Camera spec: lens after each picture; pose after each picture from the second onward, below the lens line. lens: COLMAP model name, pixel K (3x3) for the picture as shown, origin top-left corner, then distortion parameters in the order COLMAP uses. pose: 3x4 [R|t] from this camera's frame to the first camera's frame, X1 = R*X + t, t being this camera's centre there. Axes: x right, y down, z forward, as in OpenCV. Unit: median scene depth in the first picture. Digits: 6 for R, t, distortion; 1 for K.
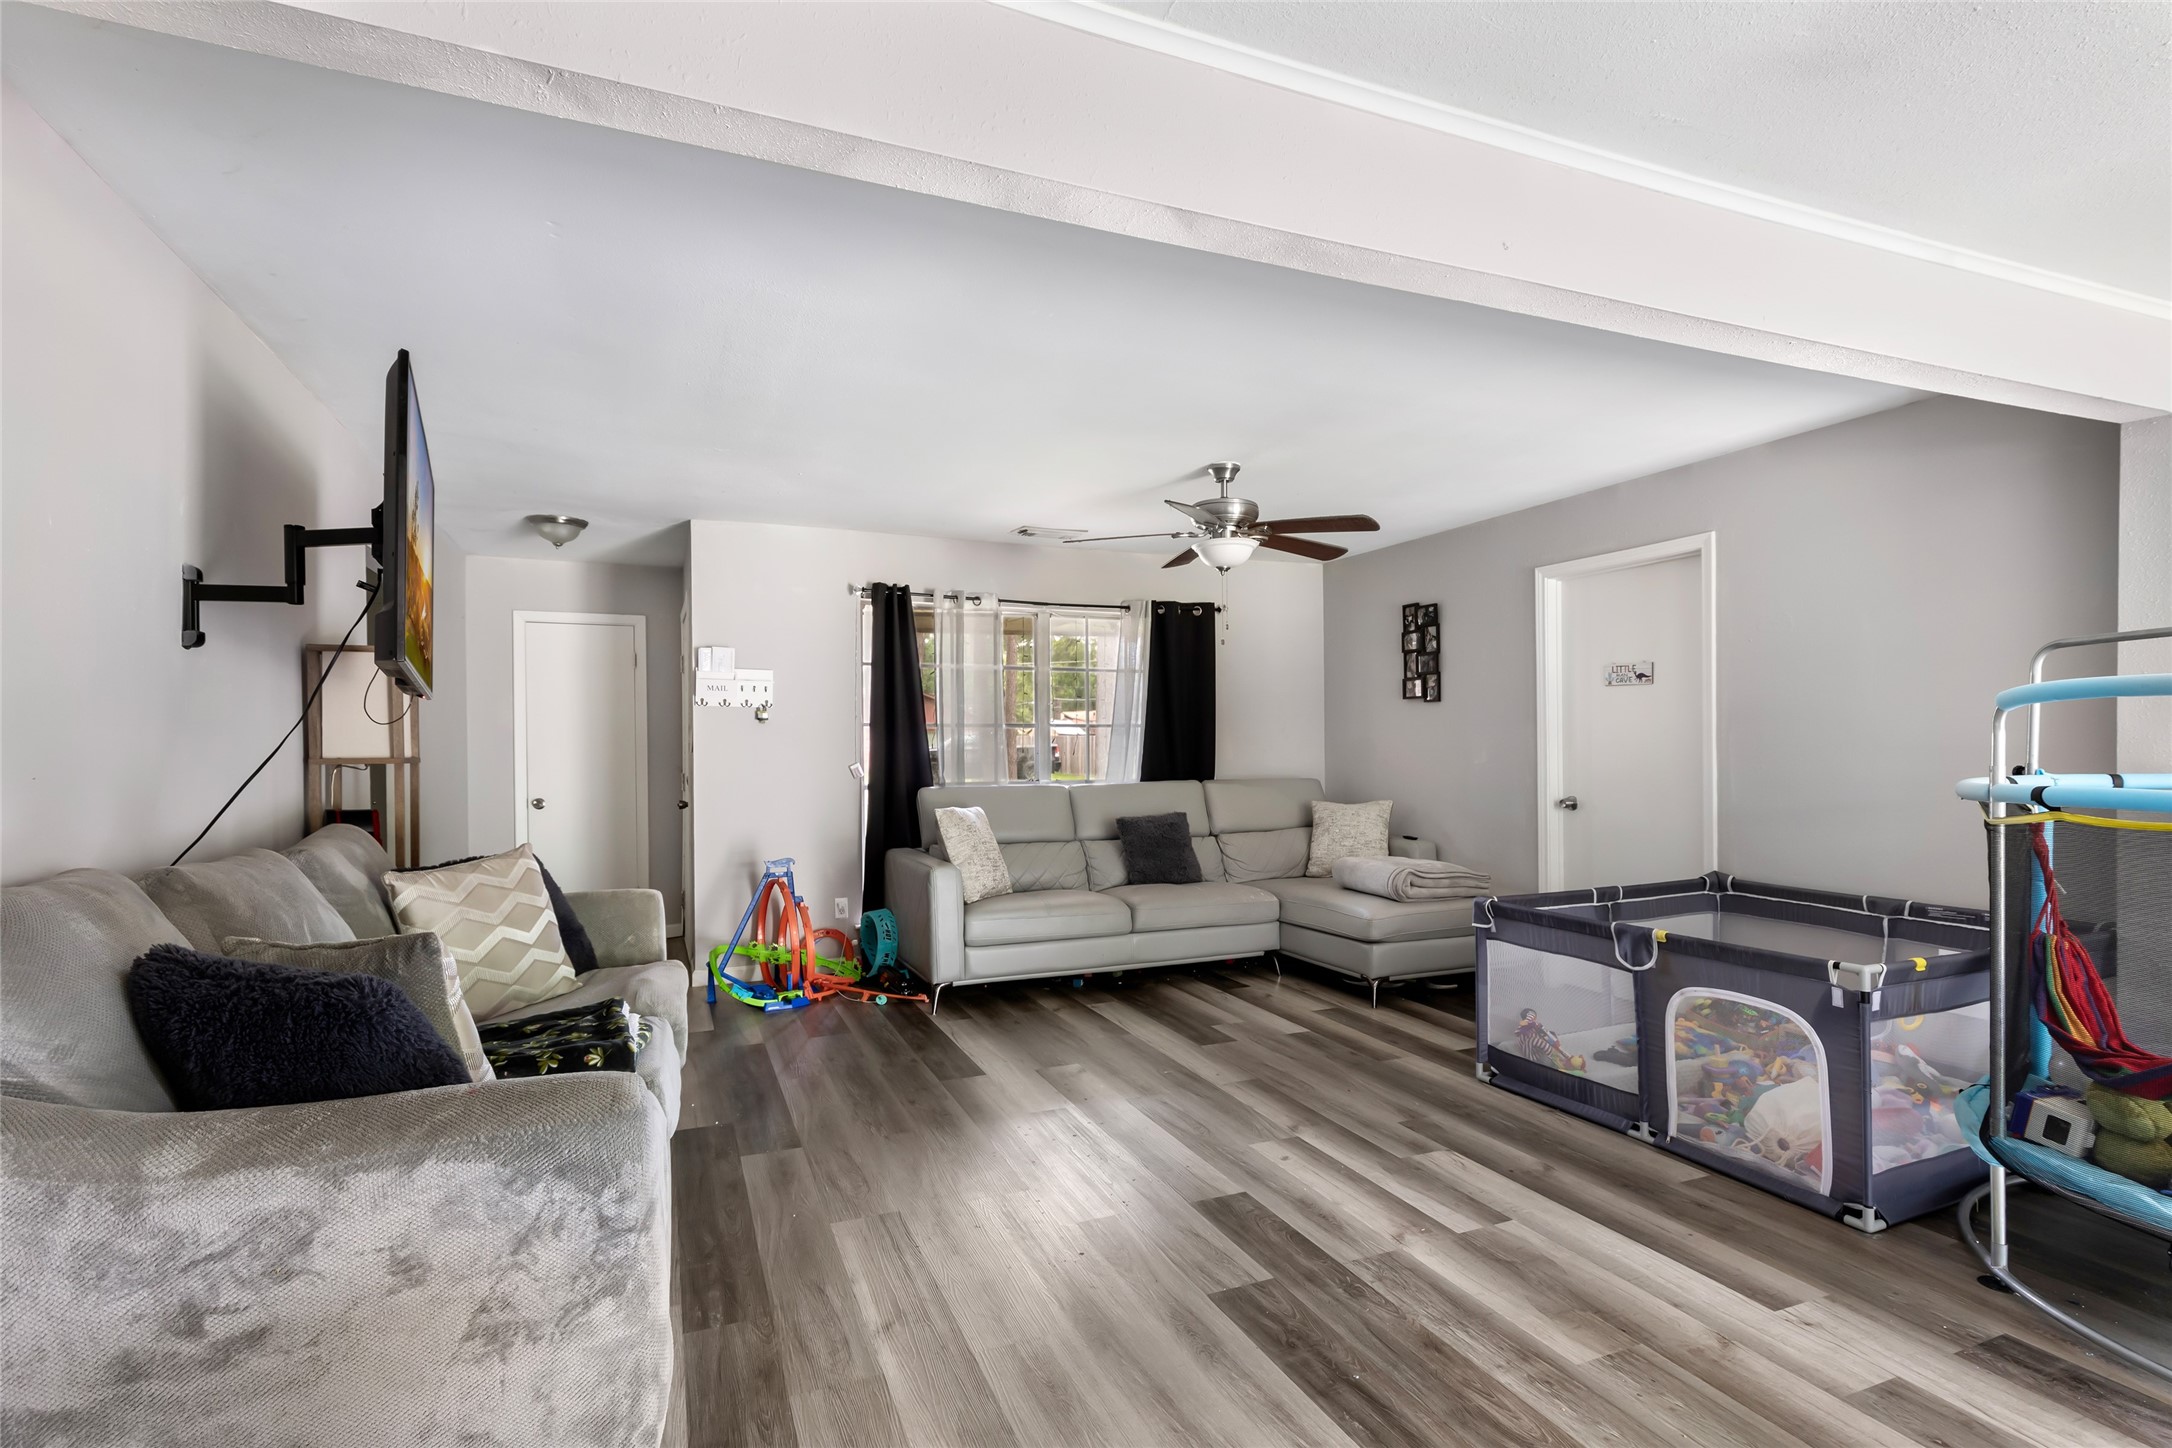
lens RADIAL K [[1031.2, 0, 1082.0], [0, 1031.2, 749.7], [0, 0, 1]] dist [0.002934, 0.000243]
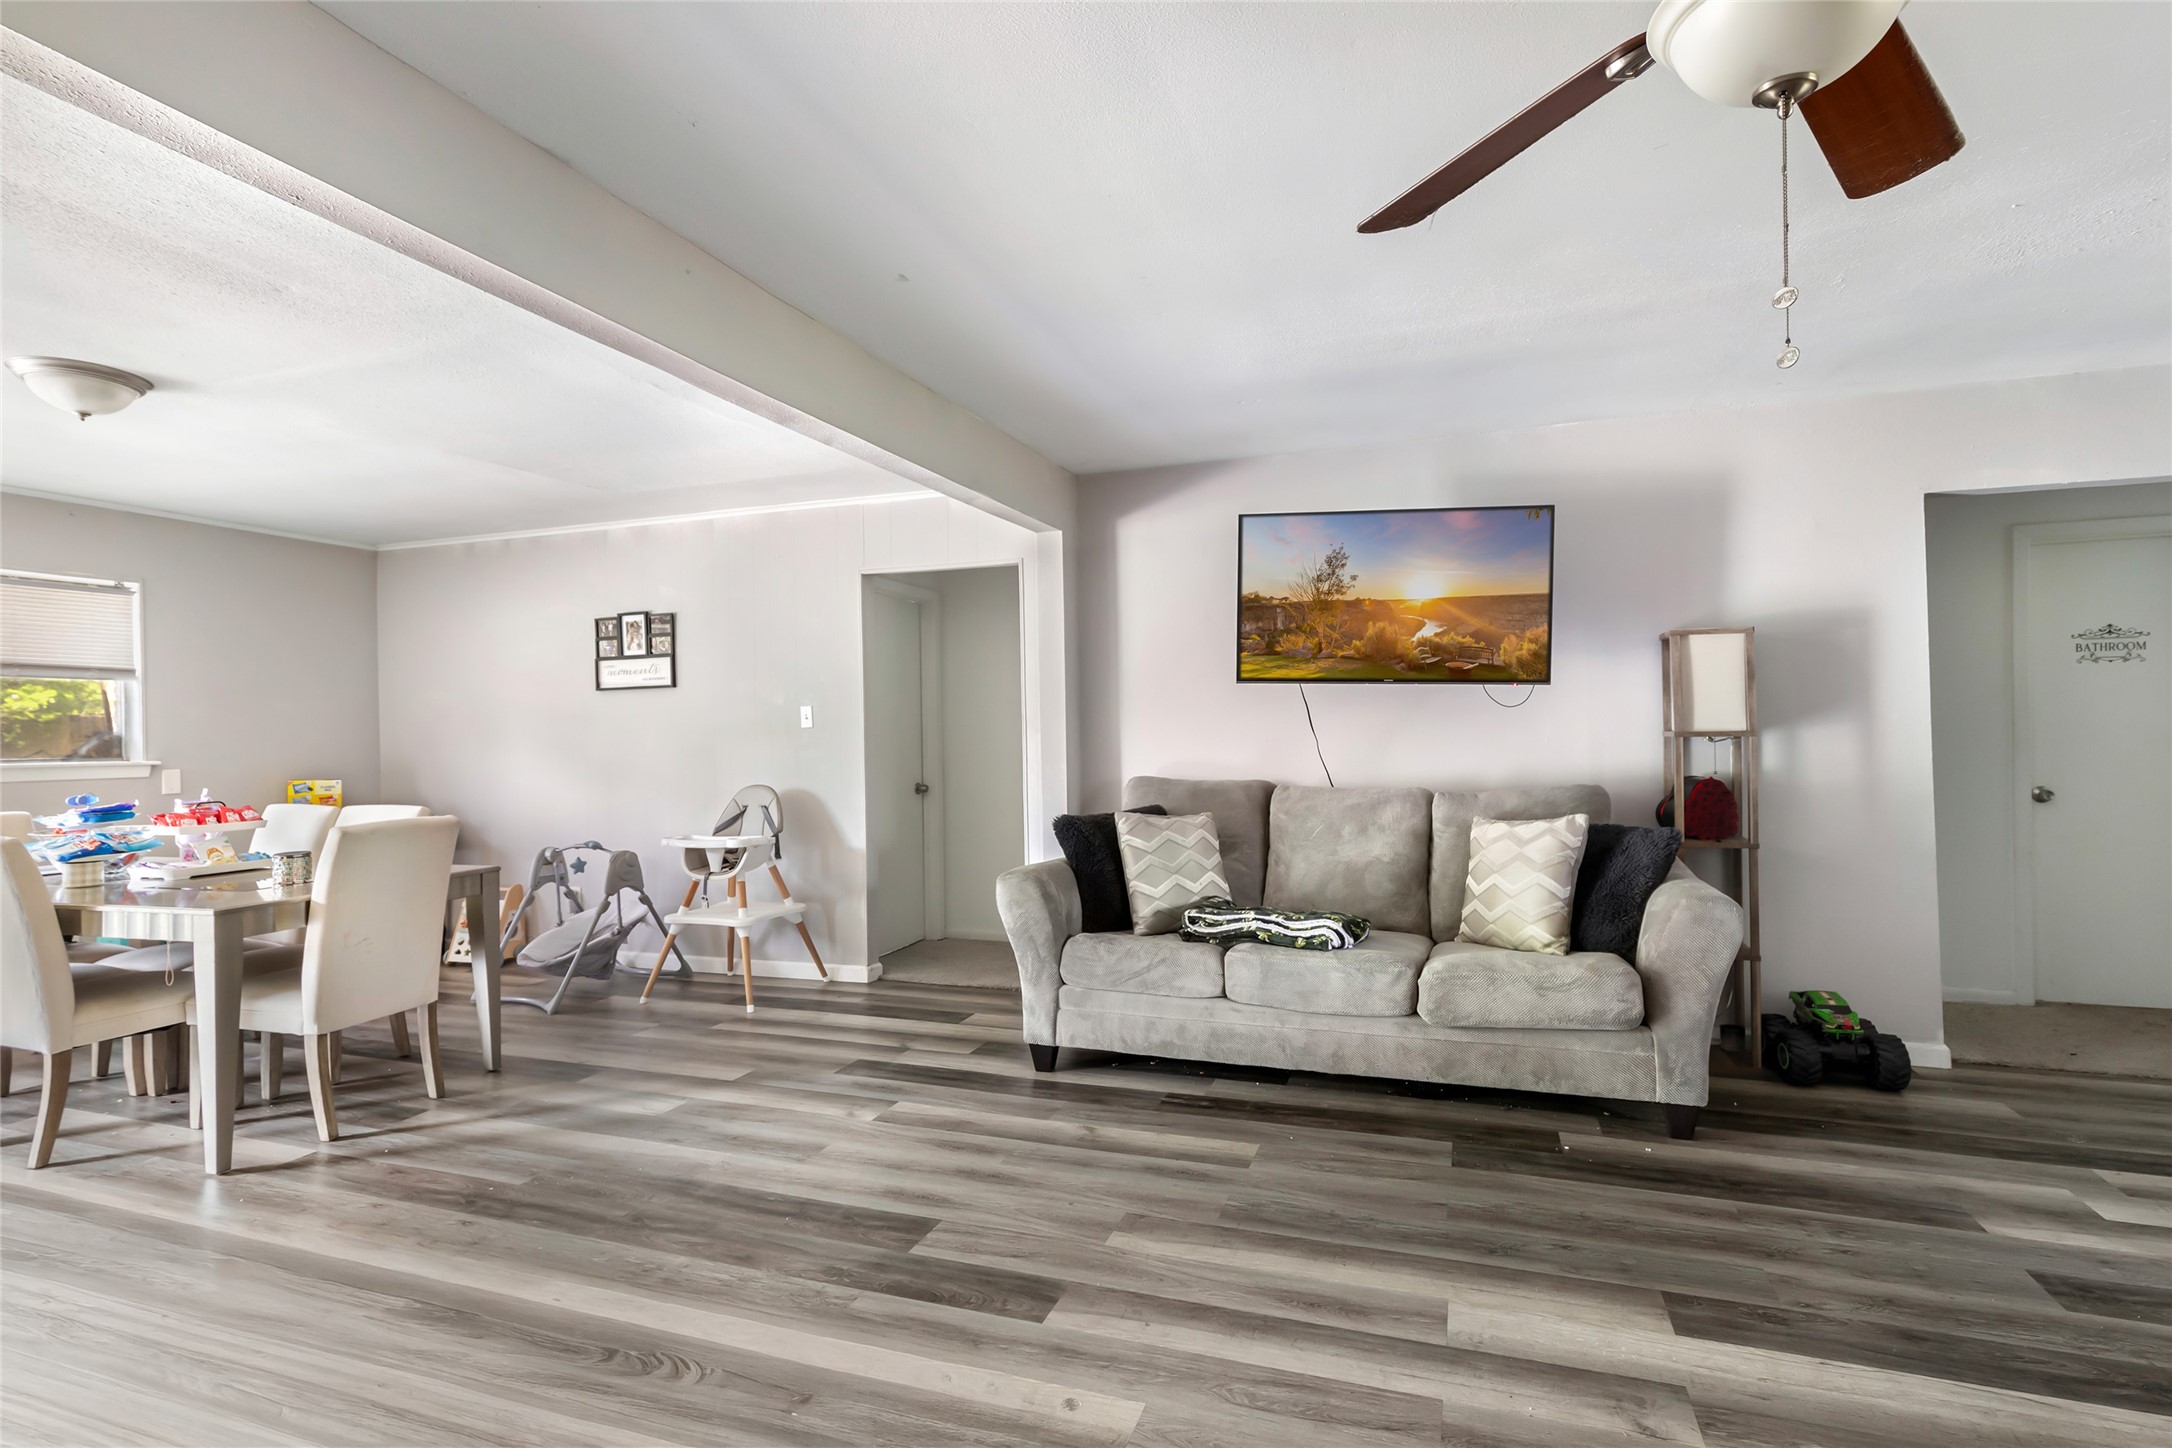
lens RADIAL K [[1028.4, 0, 1084.4], [0, 1028.4, 731.5], [0, 0, 1]] dist [0.004271, 0.000069]
pose [[-0.667466, 0.017902, -0.744425, 0.531631], [0.015447, 0.999829, 0.010194, -0.013187], [0.744480, -0.004695, -0.667628, 1.170565]]
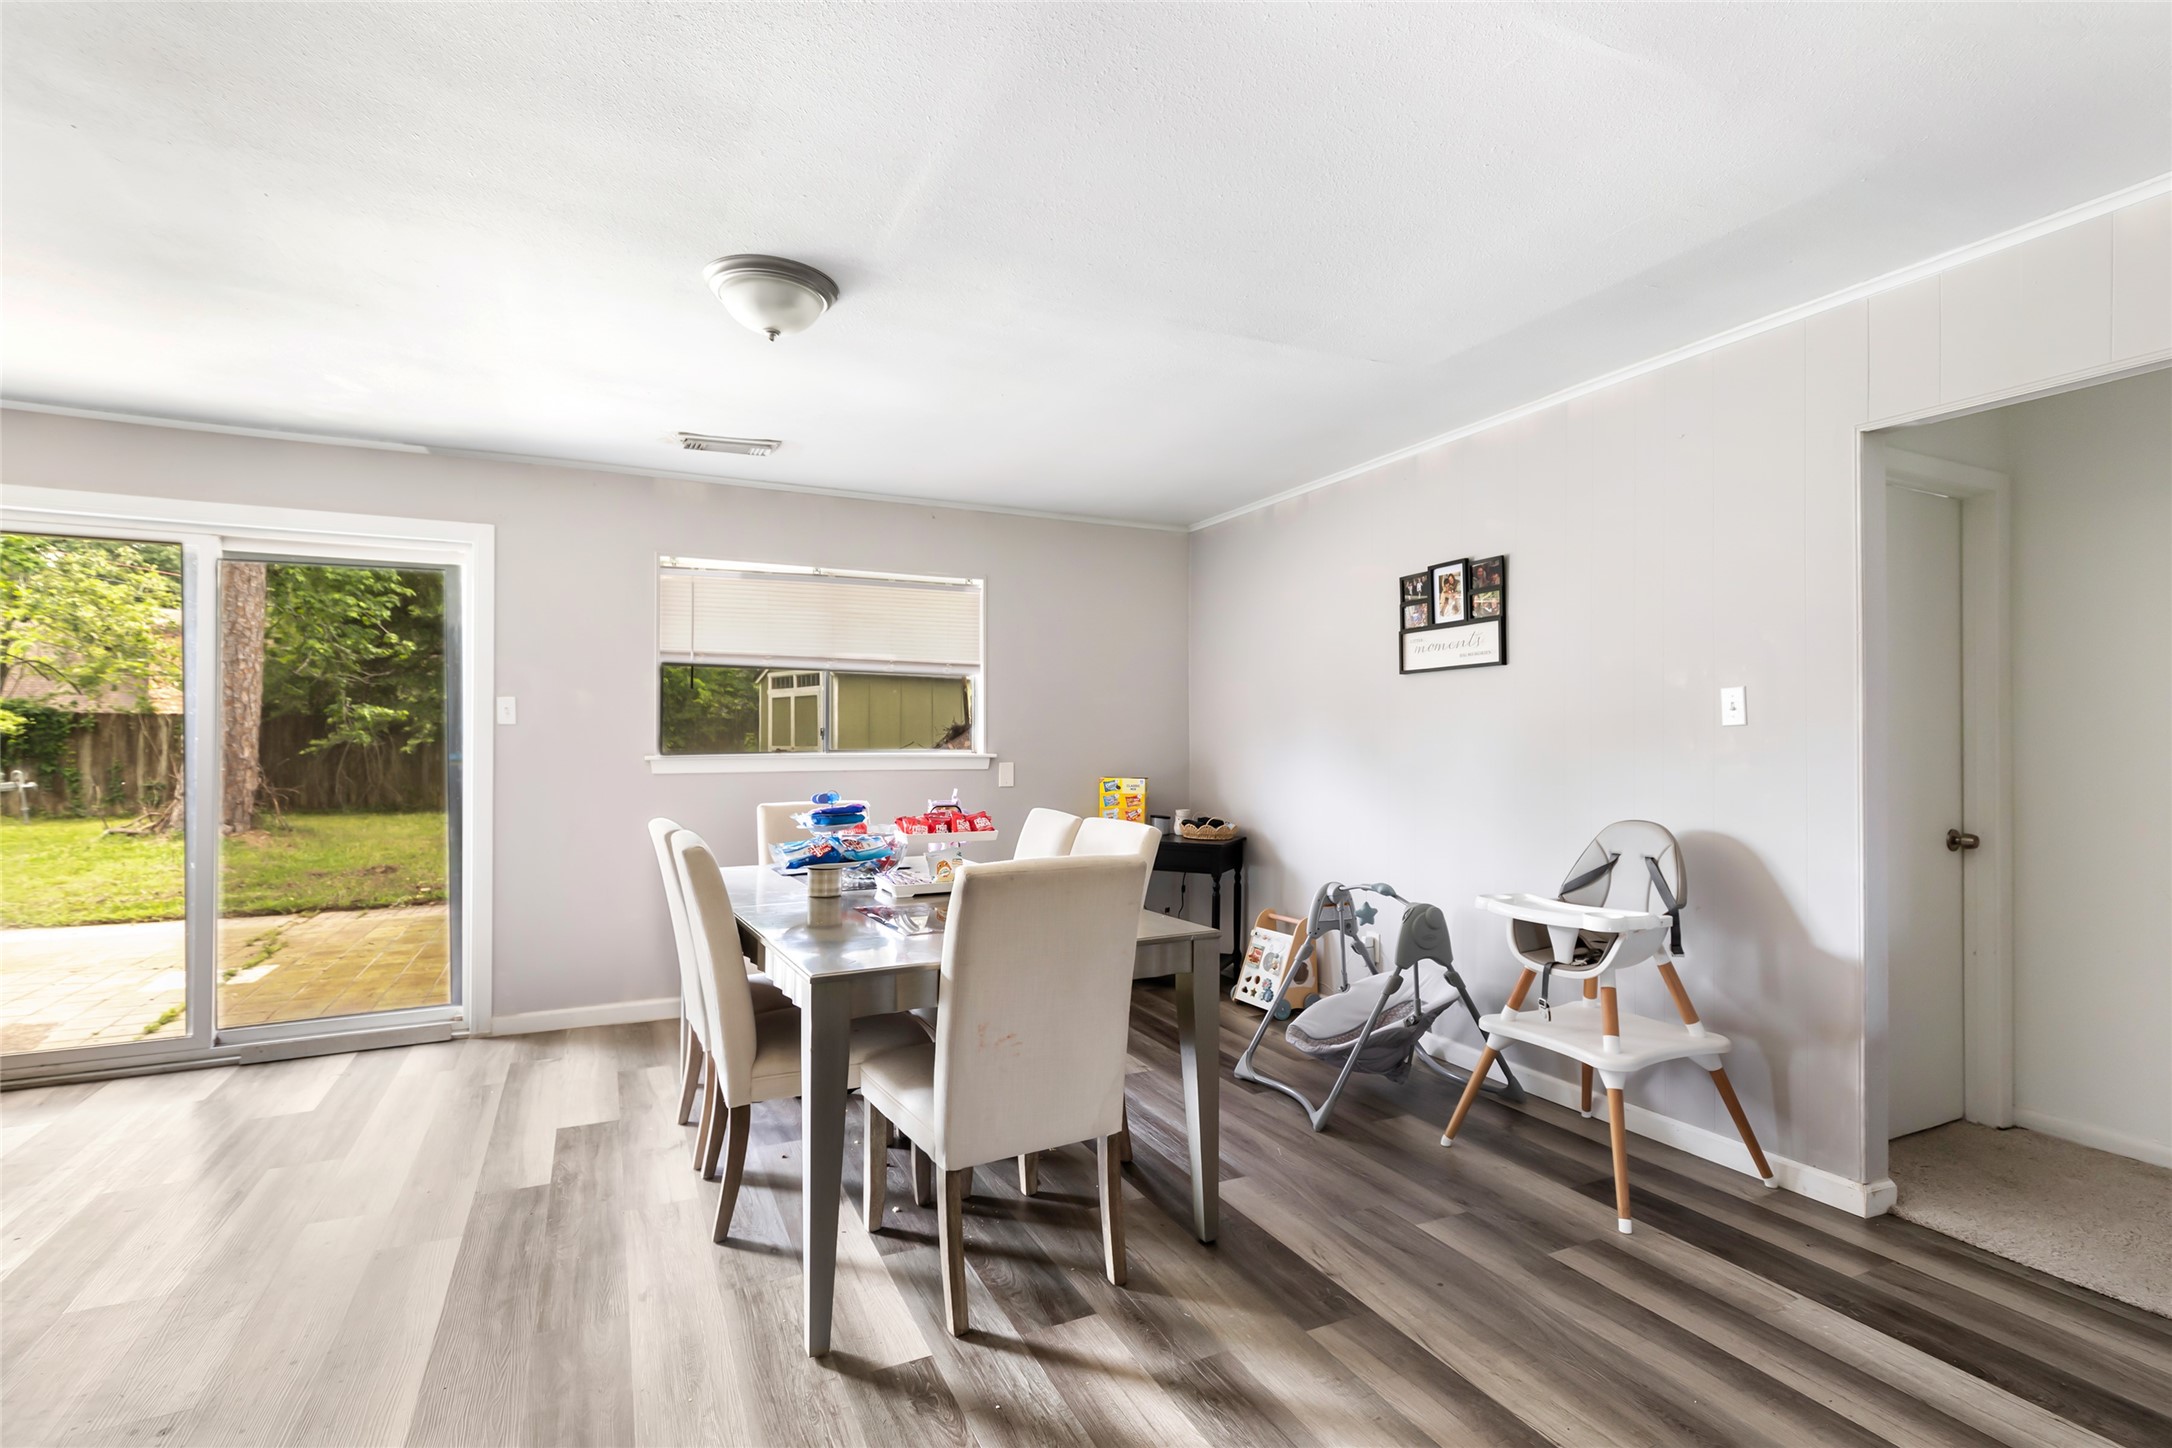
lens RADIAL K [[1028.4, 0, 1084.4], [0, 1028.4, 731.5], [0, 0, 1]] dist [0.004271, 0.000069]
pose [[-0.998341, 0.006109, -0.057245, 0.273209], [0.006138, 0.999981, -0.000338, -0.007591], [0.057242, -0.000689, -0.998360, 0.693866]]
